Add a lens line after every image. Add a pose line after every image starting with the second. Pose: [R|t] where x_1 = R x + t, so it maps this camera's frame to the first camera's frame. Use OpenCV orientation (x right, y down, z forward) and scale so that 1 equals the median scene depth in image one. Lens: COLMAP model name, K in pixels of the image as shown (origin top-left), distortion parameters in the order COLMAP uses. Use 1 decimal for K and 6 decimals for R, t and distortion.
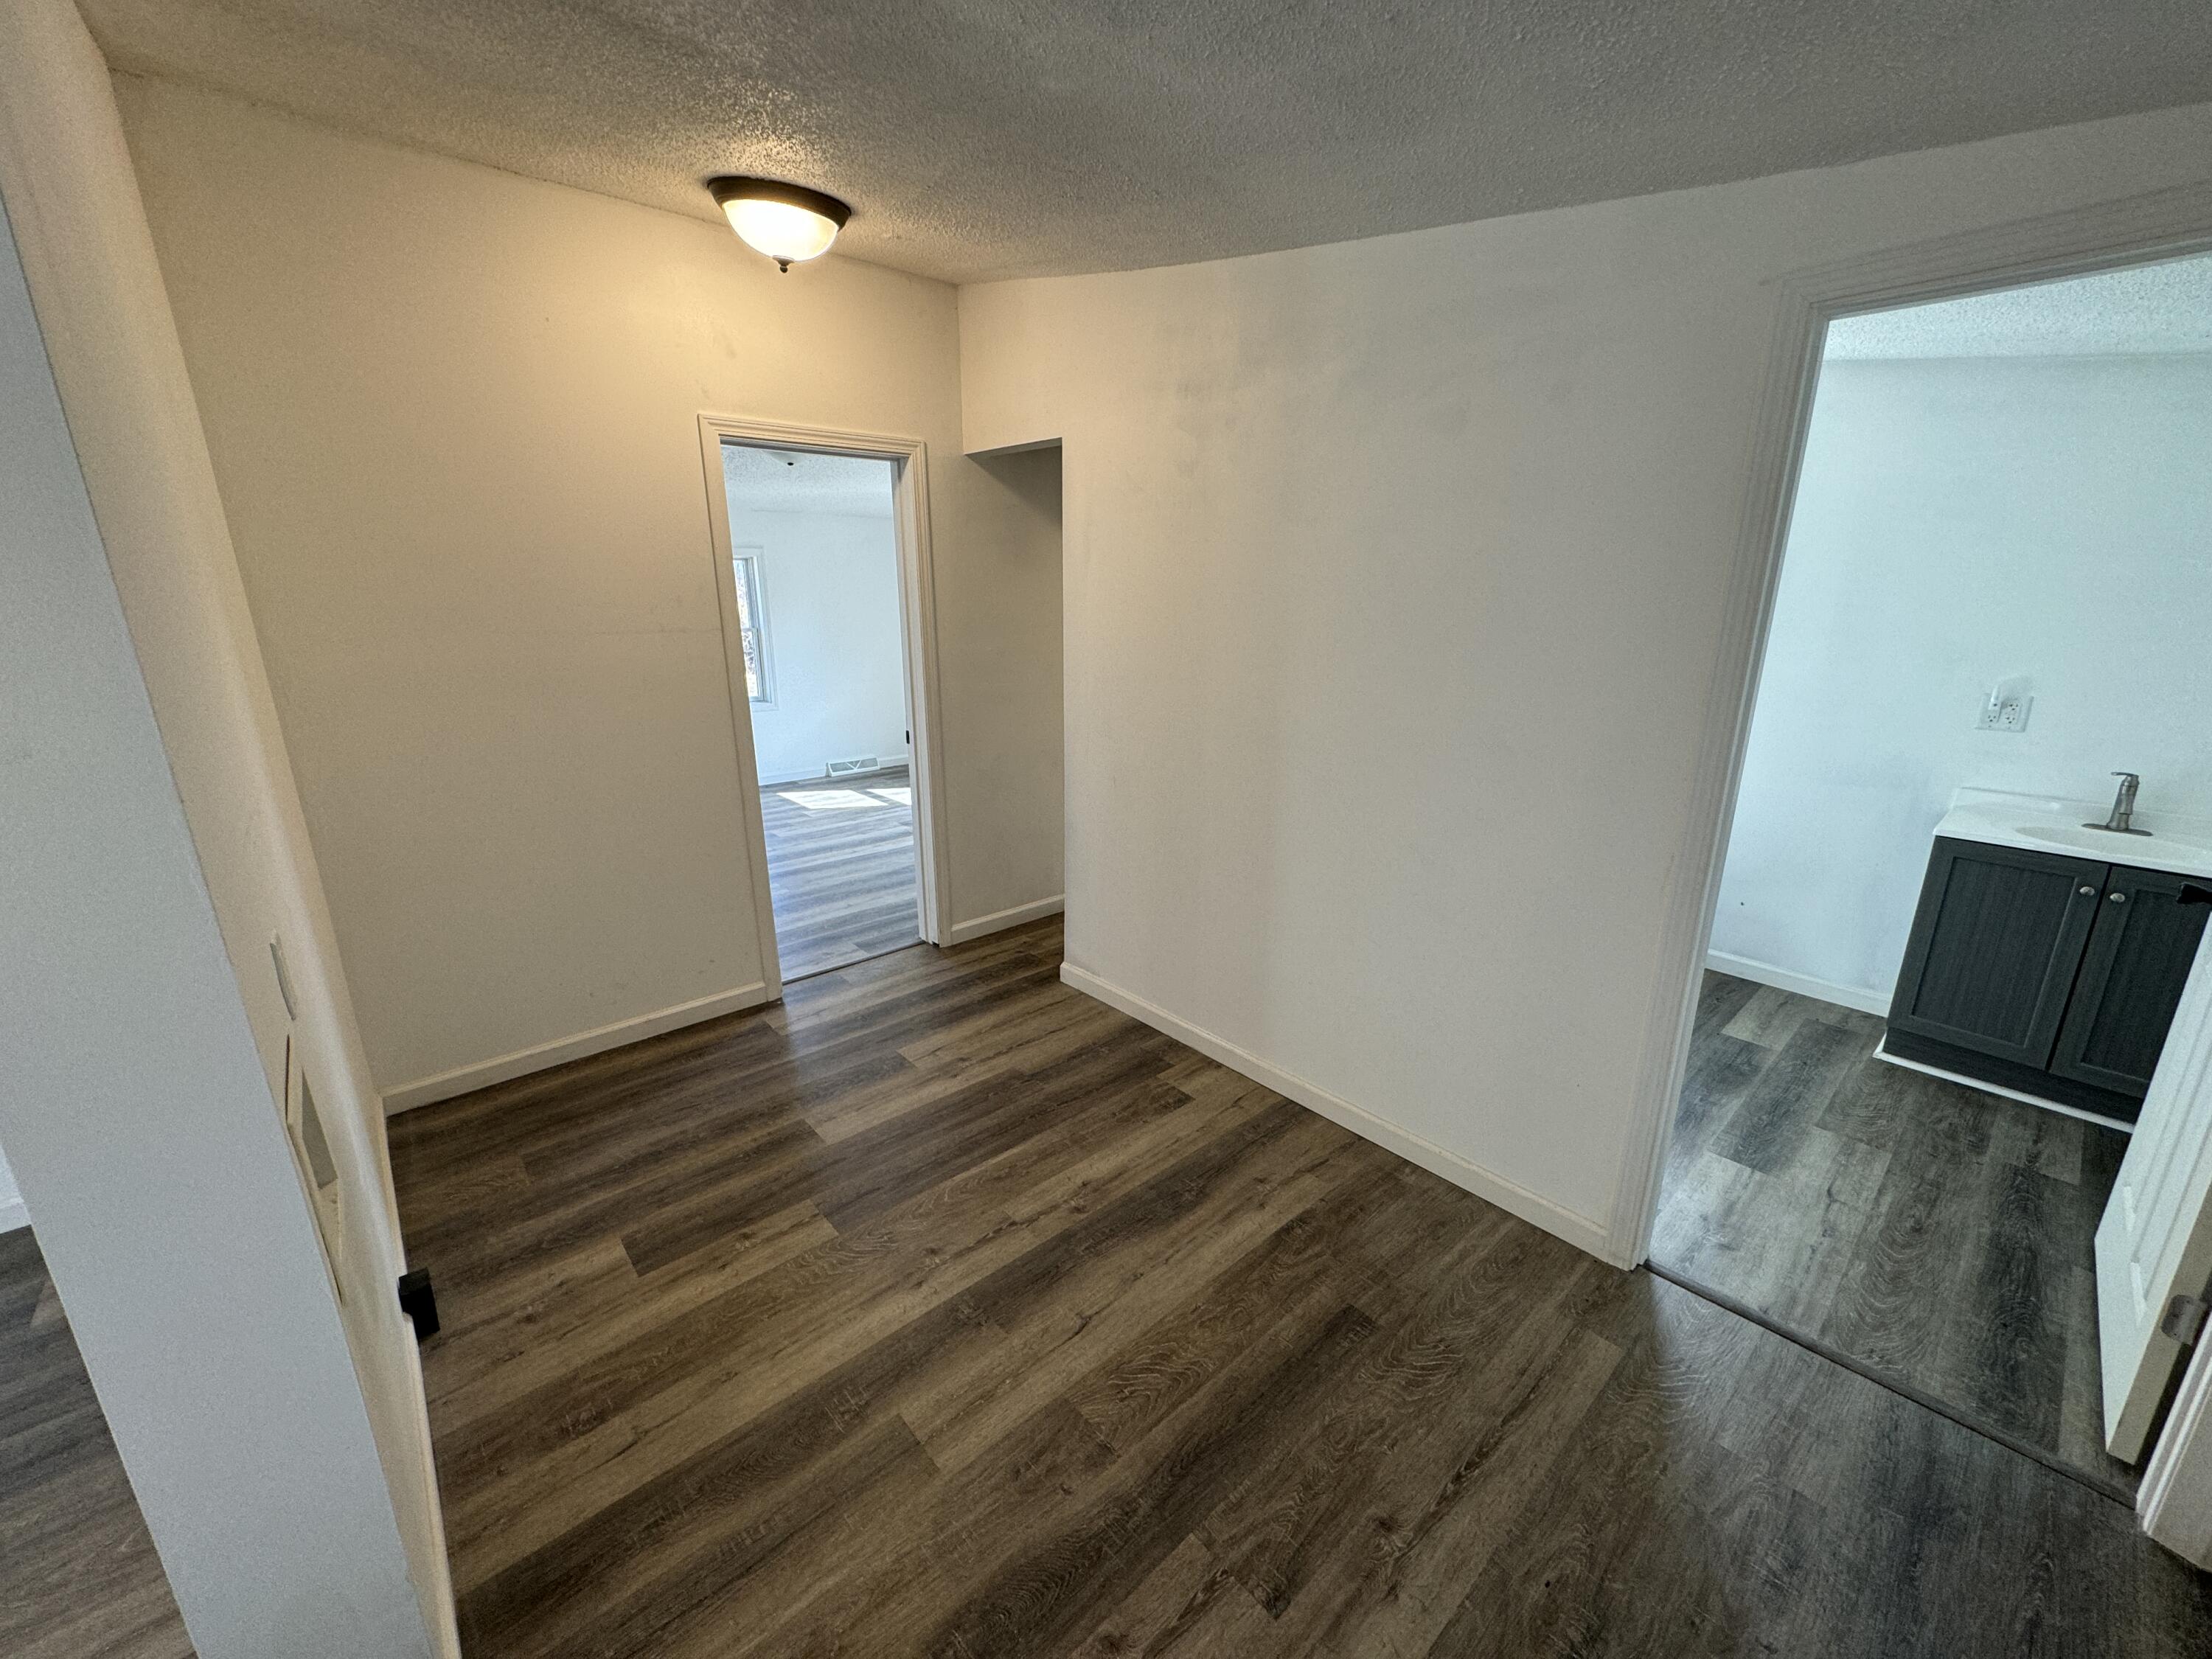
lens RADIAL K [[876.8, 0, 1112.3], [0, 876.8, 823.7], [0, 0, 1]] dist [-0.003082, 0.000835]
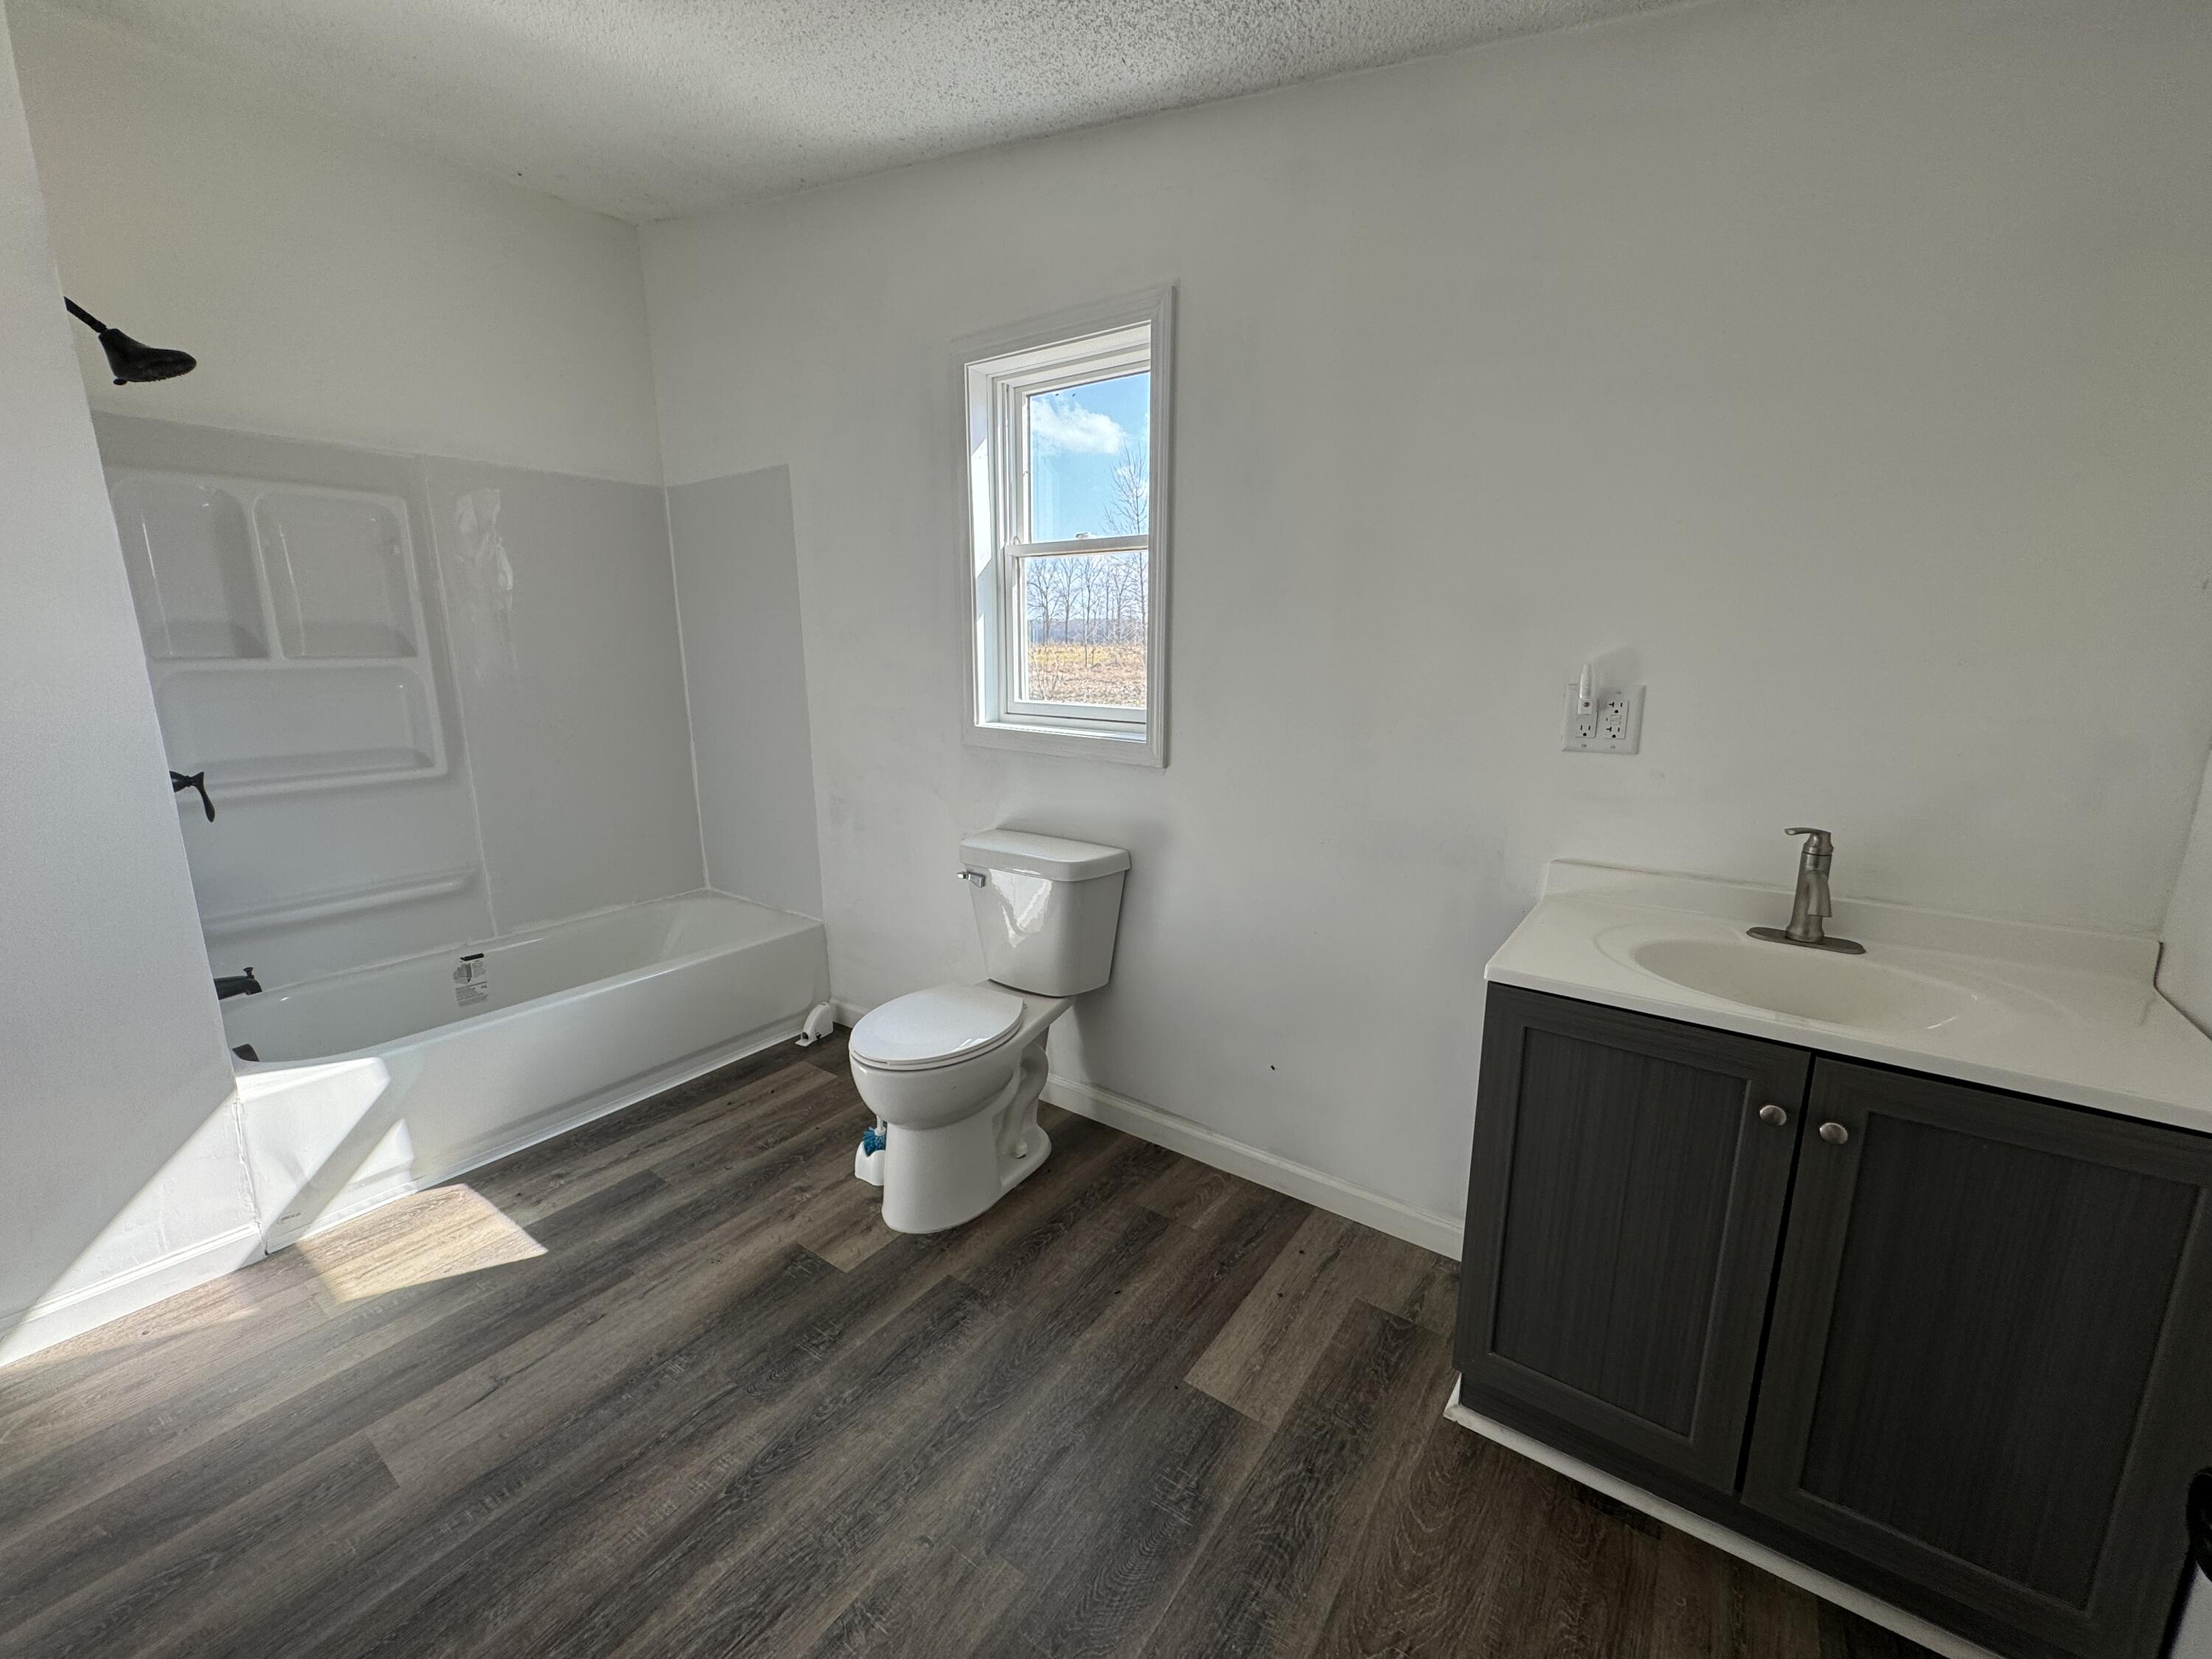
lens RADIAL K [[876.8, 0, 1112.3], [0, 876.8, 823.7], [0, 0, 1]] dist [-0.003082, 0.000835]
pose [[0.975549, -0.048264, 0.214416, 0.621740], [0.061119, 0.996683, -0.053730, -0.054246], [-0.211111, 0.065522, 0.975264, 0.557957]]
